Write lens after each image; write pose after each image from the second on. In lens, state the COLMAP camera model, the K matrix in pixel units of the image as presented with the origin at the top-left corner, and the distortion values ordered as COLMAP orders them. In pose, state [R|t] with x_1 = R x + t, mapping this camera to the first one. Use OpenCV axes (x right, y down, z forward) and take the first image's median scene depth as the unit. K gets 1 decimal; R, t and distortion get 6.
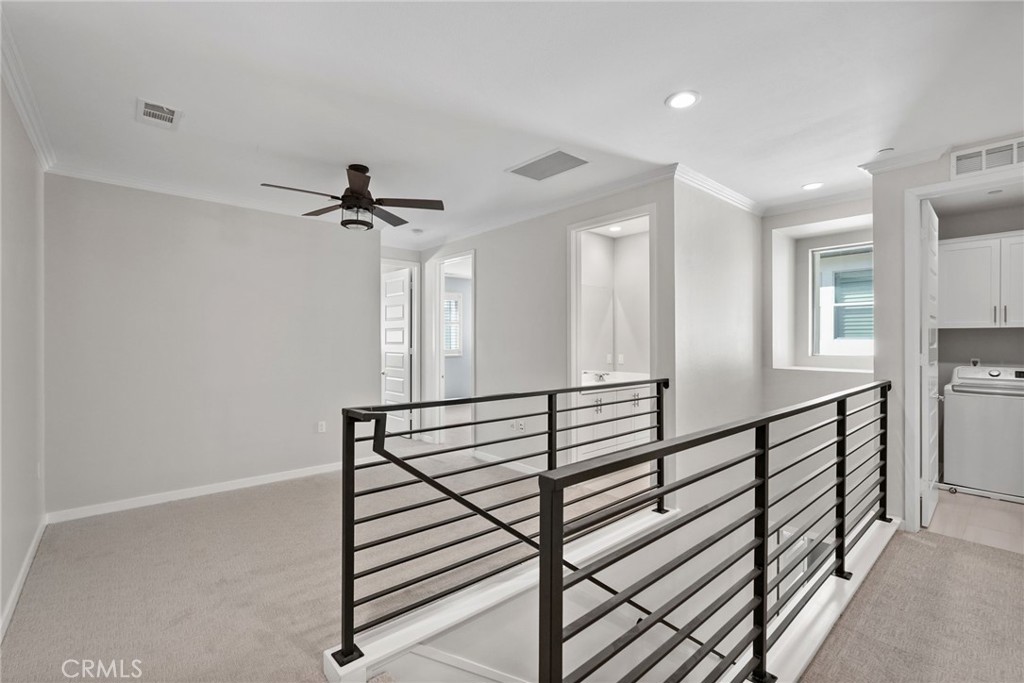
lens RADIAL K [[452.9, 0, 516.2], [0, 452.9, 343.0], [0, 0, 1]] dist [-0.011679, 0.000293]
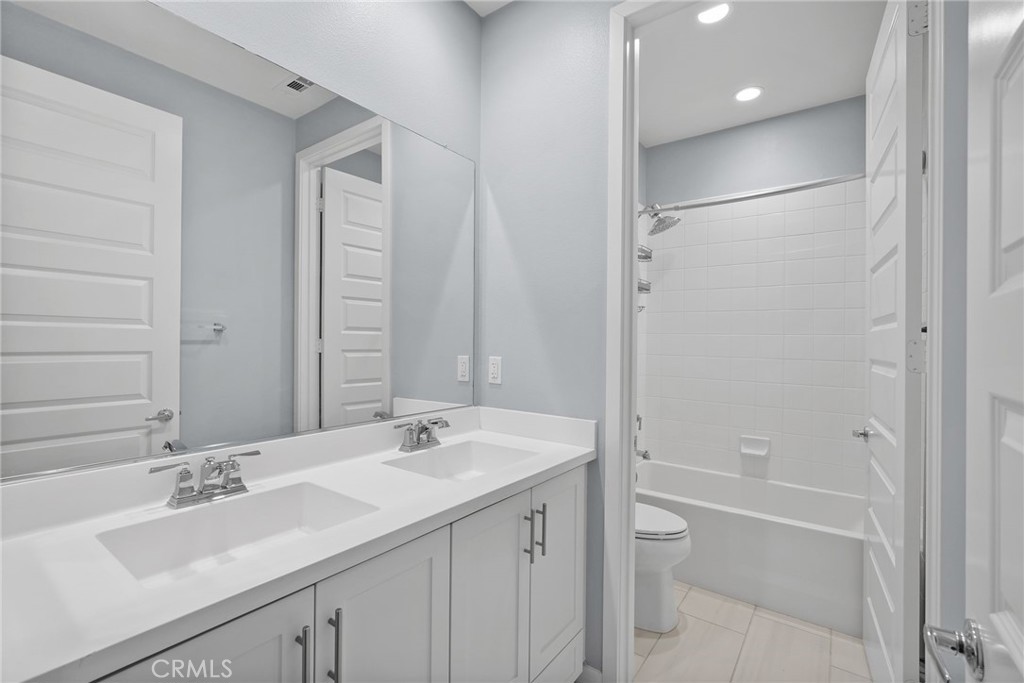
lens RADIAL K [[422.2, 0, 507.9], [0, 422.2, 342.7], [0, 0, 1]] dist [-0.000020, 0.000000]
pose [[0.967042, 0.010931, 0.254383, 0.158846], [-0.010760, 0.999940, -0.002064, 0.016428], [-0.254391, -0.000741, 0.967101, 0.687665]]
